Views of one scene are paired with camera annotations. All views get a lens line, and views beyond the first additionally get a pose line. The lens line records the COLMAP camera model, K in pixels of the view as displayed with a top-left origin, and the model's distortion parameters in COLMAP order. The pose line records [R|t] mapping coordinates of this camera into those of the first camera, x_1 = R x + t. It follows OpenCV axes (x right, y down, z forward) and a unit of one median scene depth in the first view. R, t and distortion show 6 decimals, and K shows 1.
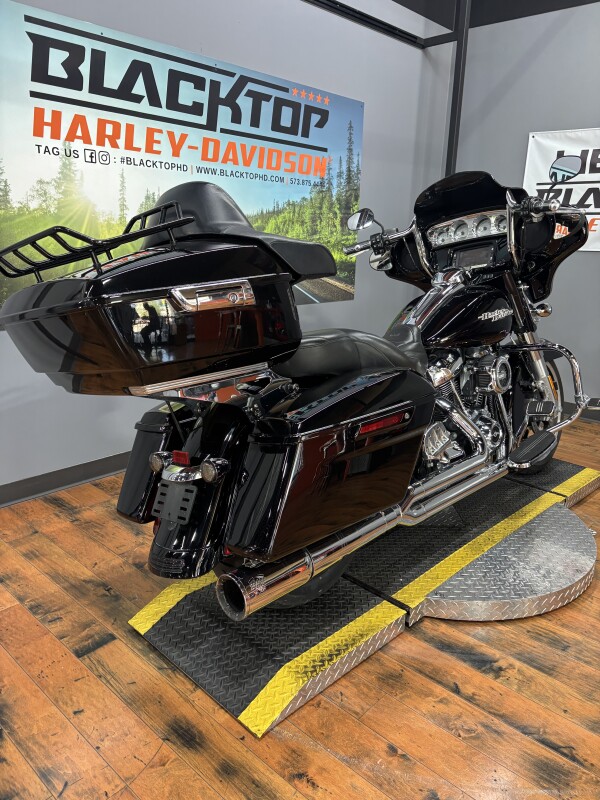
lens RADIAL K [[603.0, 0, 310.2], [0, 603.0, 399.2], [0, 0, 1]] dist [0.050437, -0.051180]
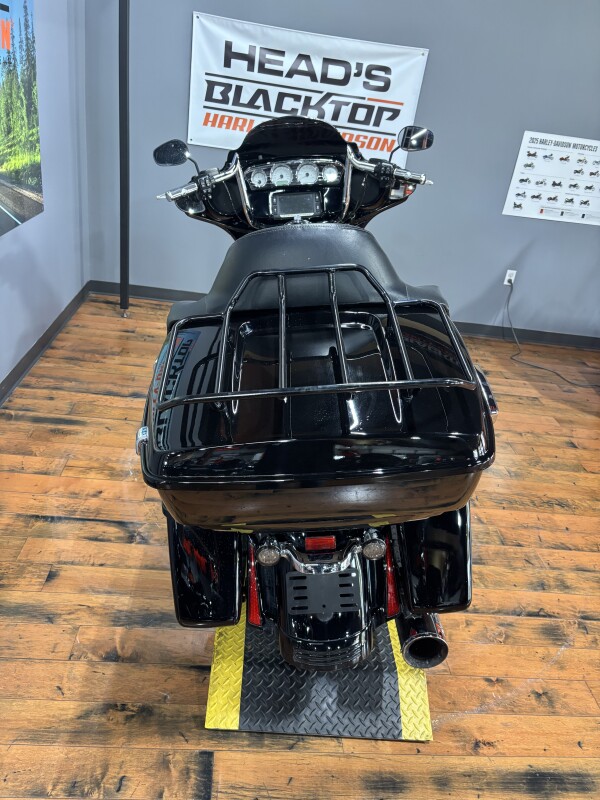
lens RADIAL K [[603.0, 0, 300.7], [0, 603.0, 395.6], [0, 0, 1]] dist [0.050437, -0.051180]
pose [[0.688813, -0.261643, 0.676077, -0.451918], [0.077024, 0.953733, 0.290621, -0.213372], [-0.720836, -0.148110, 0.677096, 0.270781]]
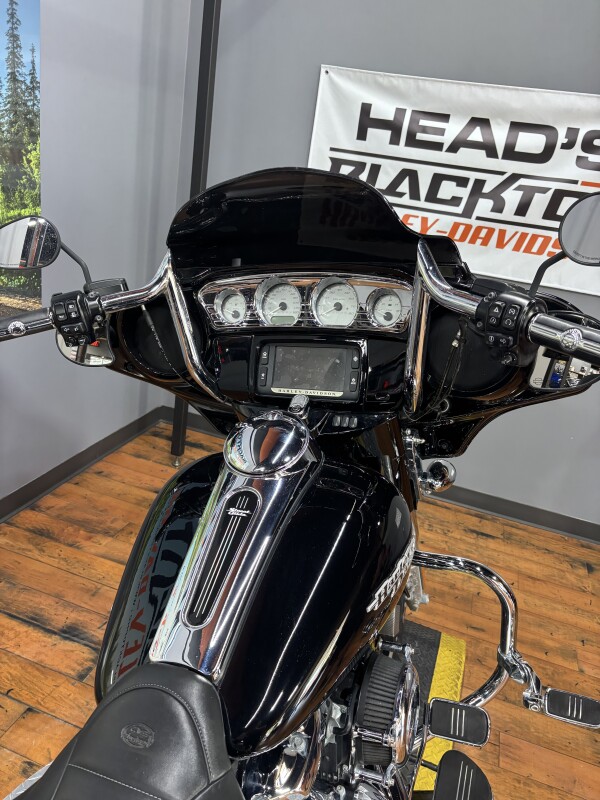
lens RADIAL K [[603.0, 0, 294.0], [0, 603.0, 395.8], [0, 0, 1]] dist [0.050437, -0.051180]
pose [[0.910290, -0.045582, 0.411454, 0.078131], [-0.006373, 0.992259, 0.124025, -0.255663], [-0.413923, -0.115521, 0.902952, 0.588557]]
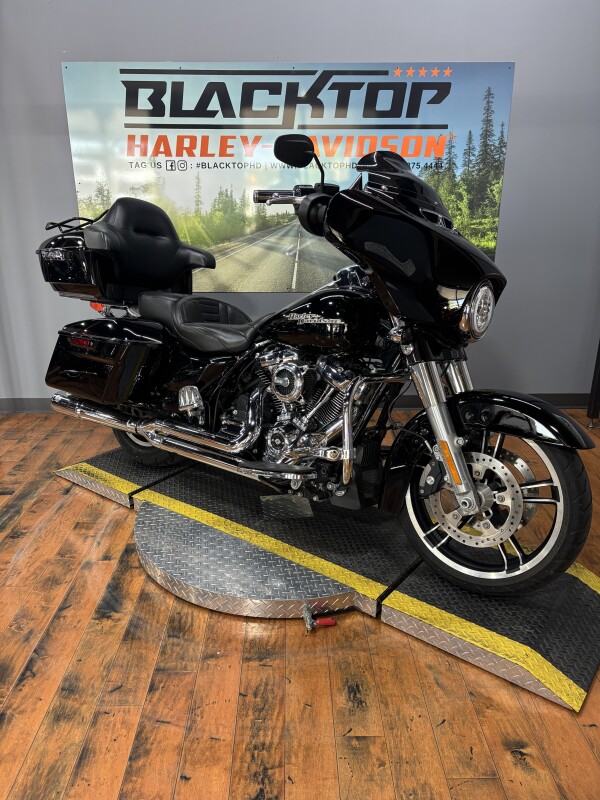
lens RADIAL K [[603.0, 0, 293.0], [0, 603.0, 402.1], [0, 0, 1]] dist [0.050437, -0.051180]
pose [[0.683283, 0.193577, -0.704026, 0.799180], [-0.171530, 0.979788, 0.102924, -0.074998], [0.709720, 0.050436, 0.702677, 0.276622]]
